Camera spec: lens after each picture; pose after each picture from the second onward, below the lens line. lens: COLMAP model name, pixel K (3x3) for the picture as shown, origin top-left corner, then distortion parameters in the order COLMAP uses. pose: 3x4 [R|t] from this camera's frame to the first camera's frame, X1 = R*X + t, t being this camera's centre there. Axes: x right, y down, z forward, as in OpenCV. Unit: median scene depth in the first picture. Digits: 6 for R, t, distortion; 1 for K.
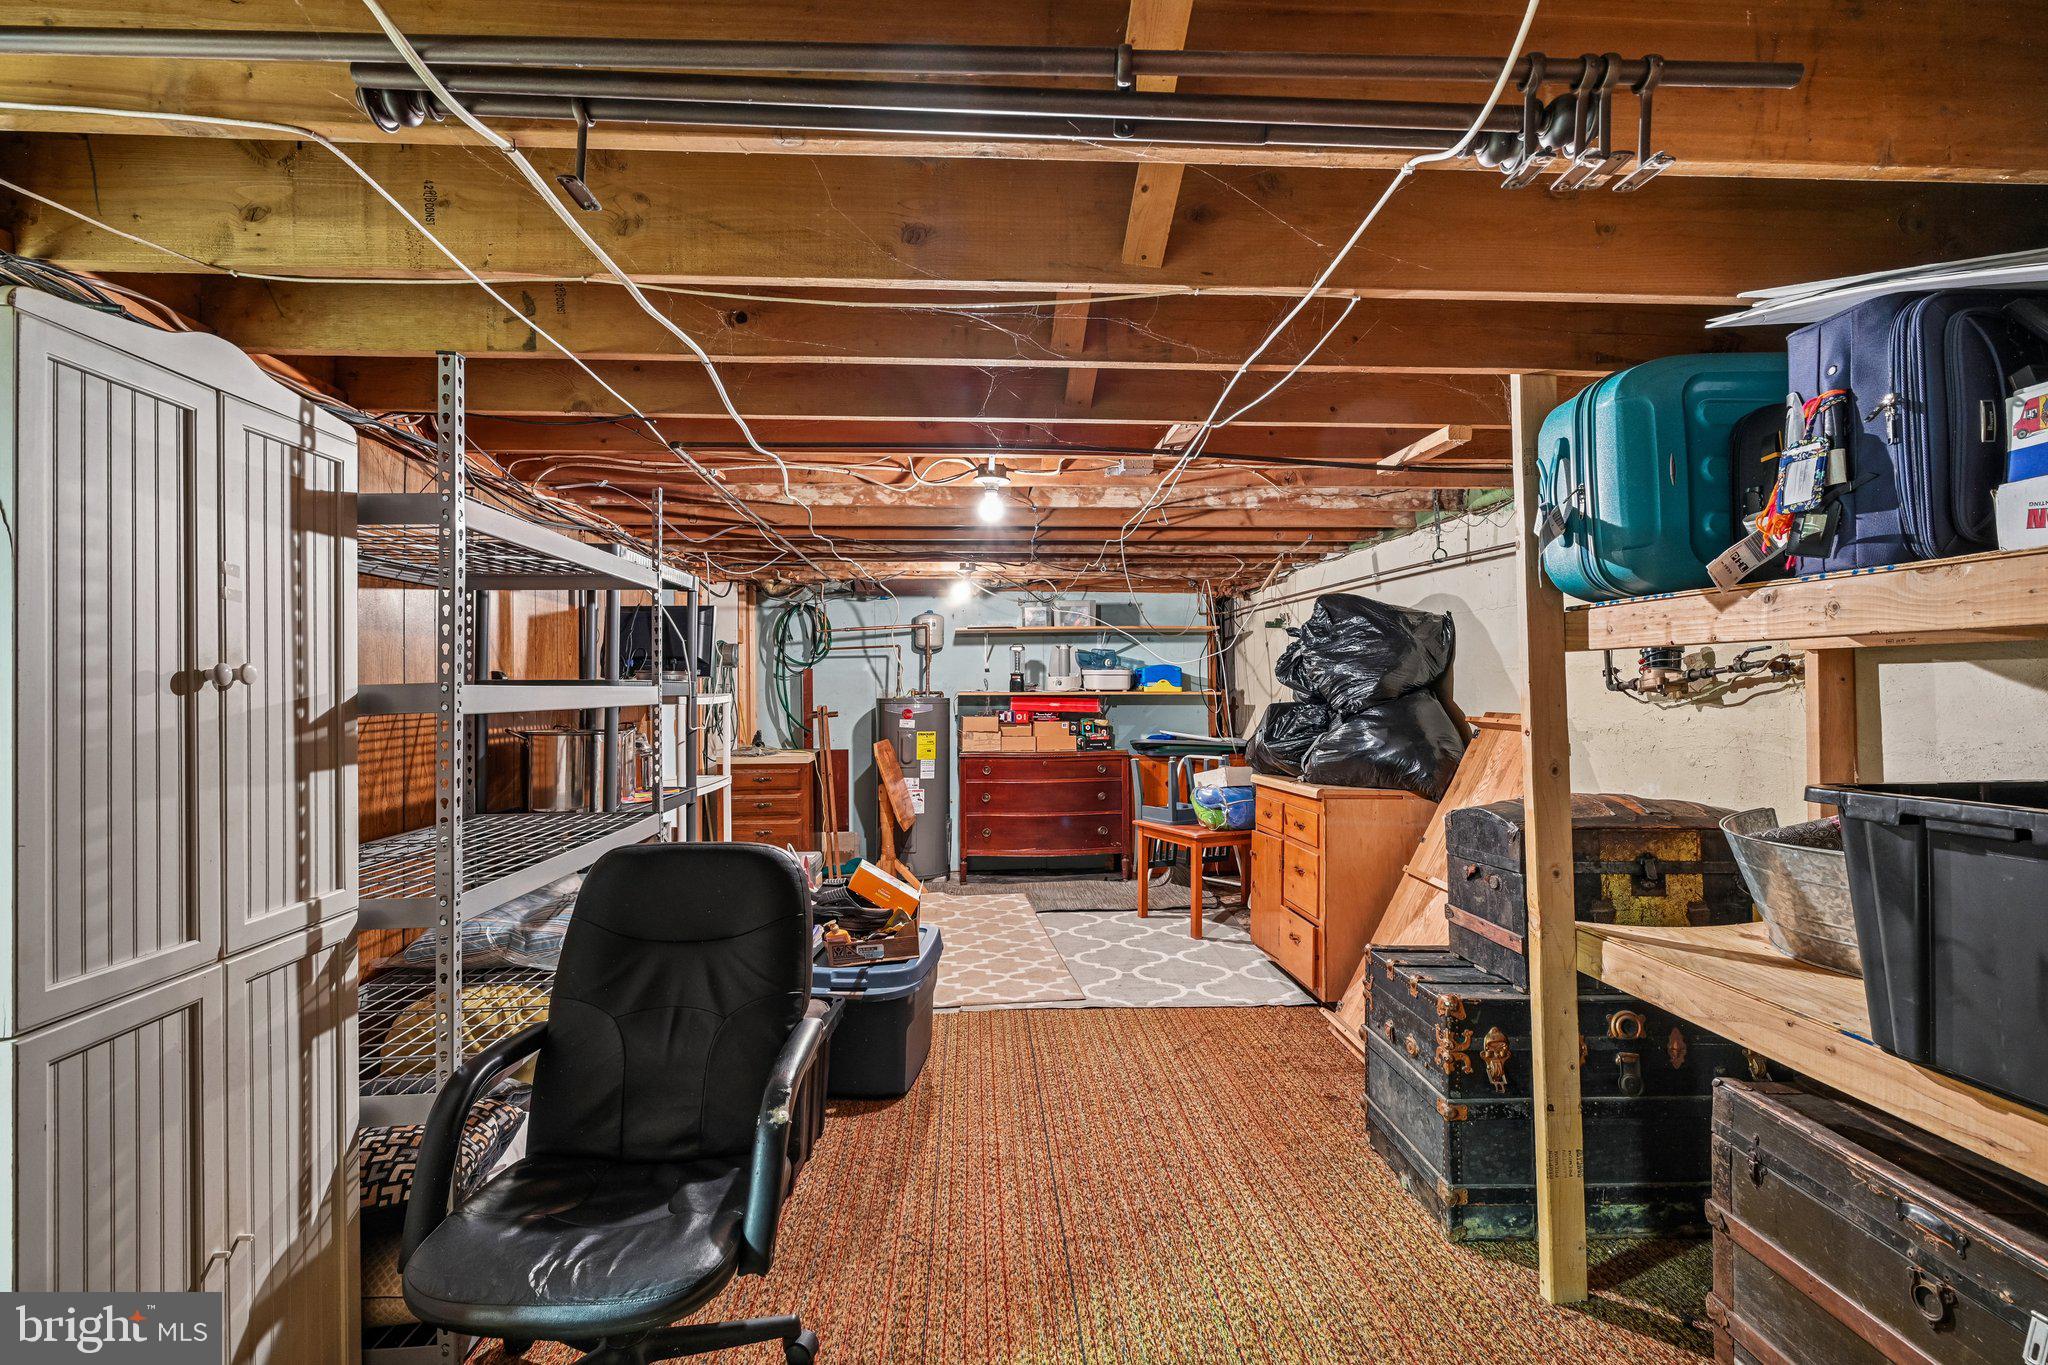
lens RADIAL K [[951.2, 0, 1020.6], [0, 951.2, 677.7], [0, 0, 1]] dist [0.002252, -0.000082]
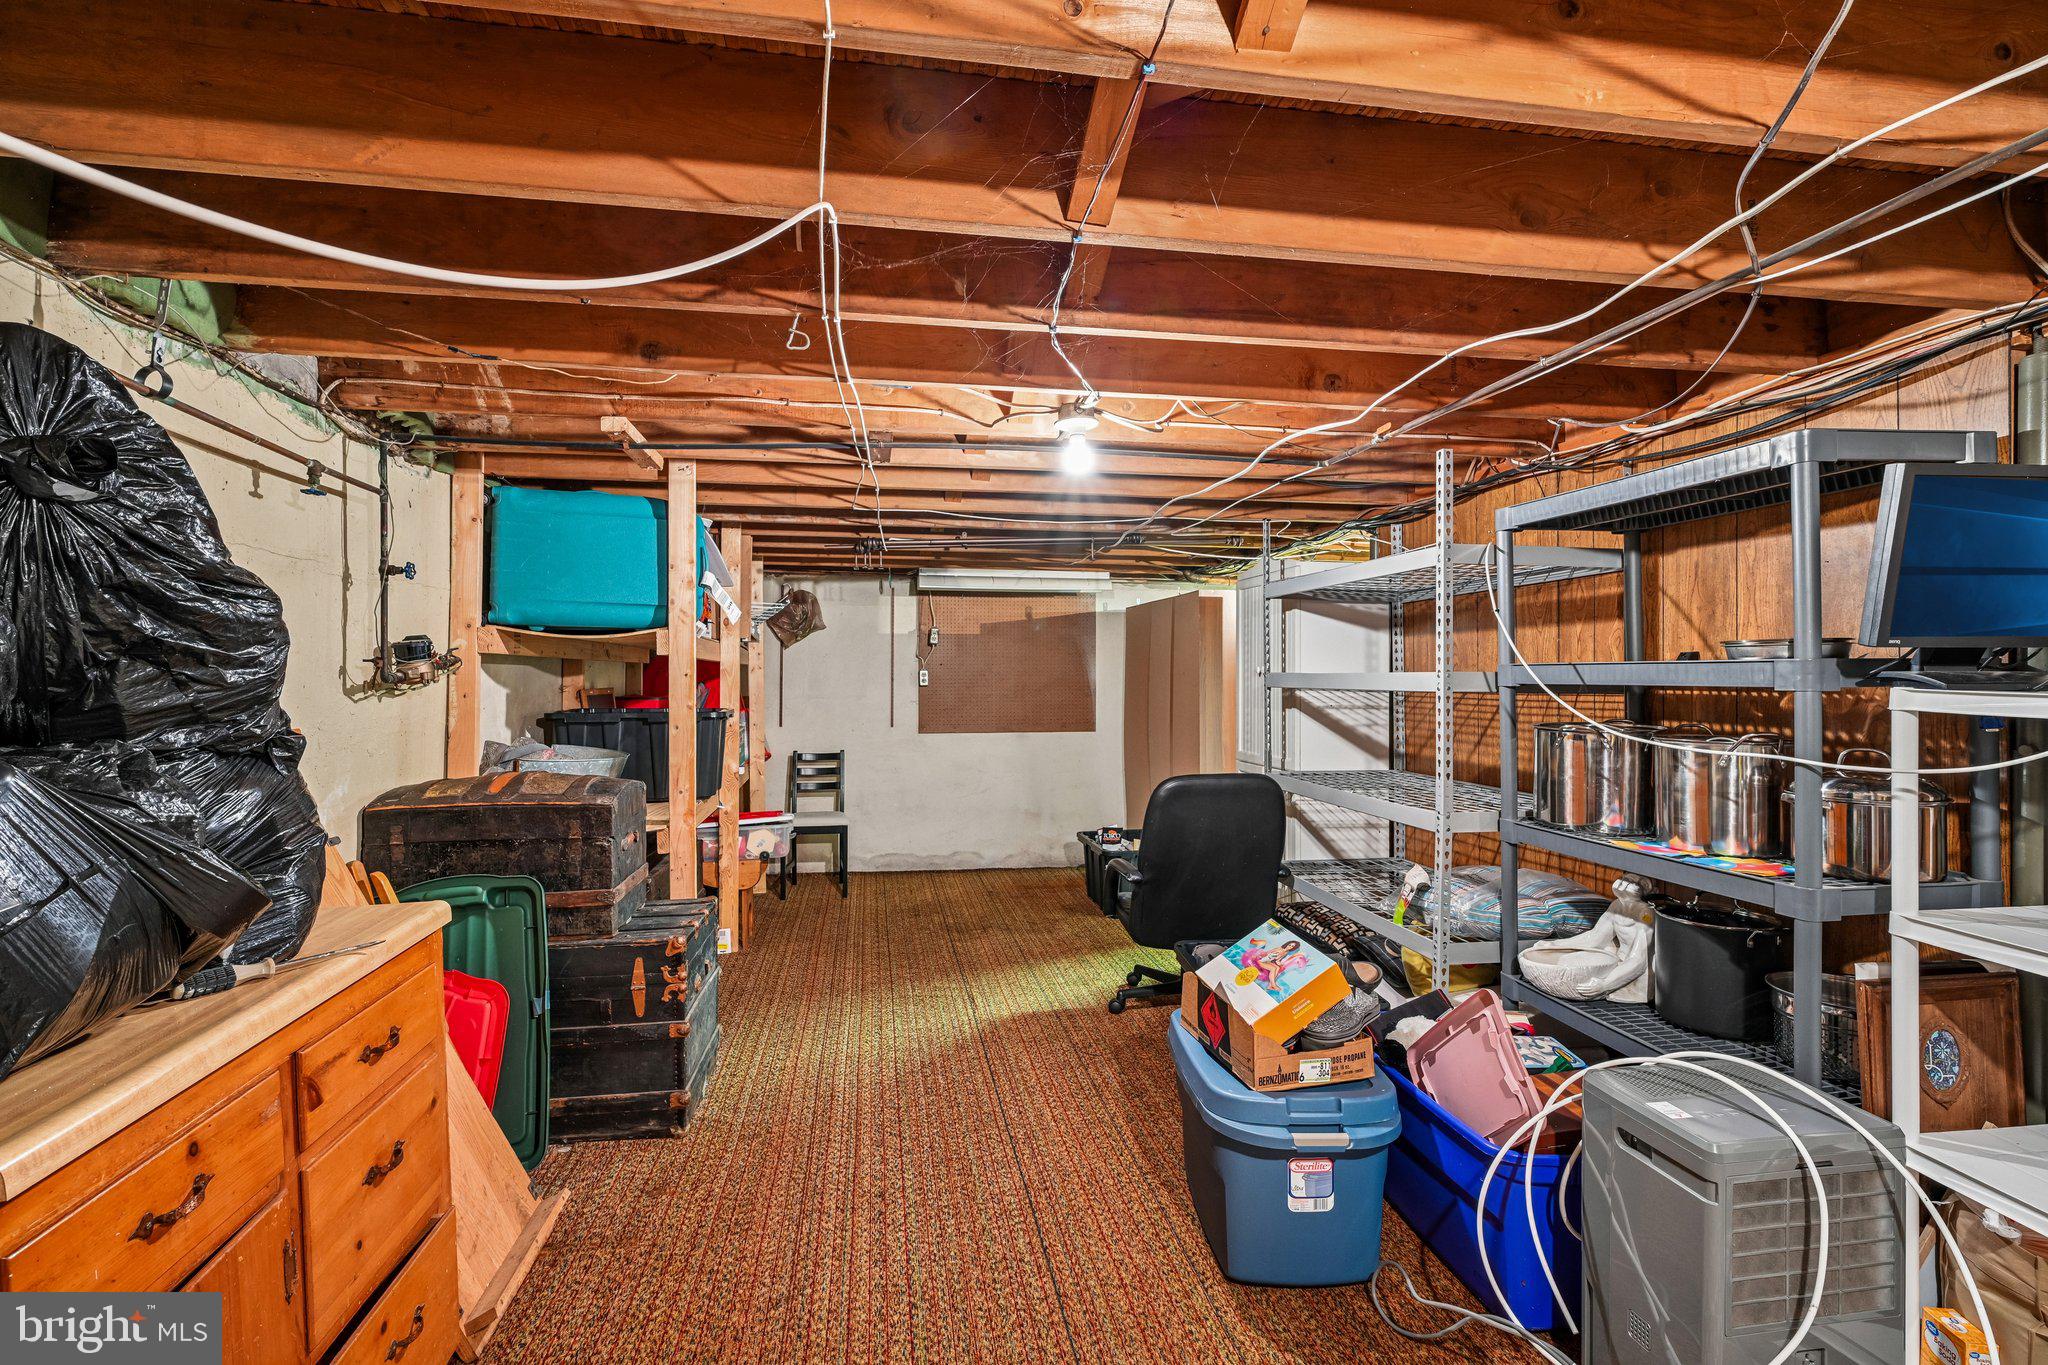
lens RADIAL K [[951.2, 0, 1022.9], [0, 951.2, 675.6], [0, 0, 1]] dist [0.002252, -0.000082]
pose [[-0.994283, 0.004950, -0.106663, 0.117960], [0.005983, 0.999938, -0.009366, 0.020229], [0.106610, -0.009951, -0.994251, 2.034315]]
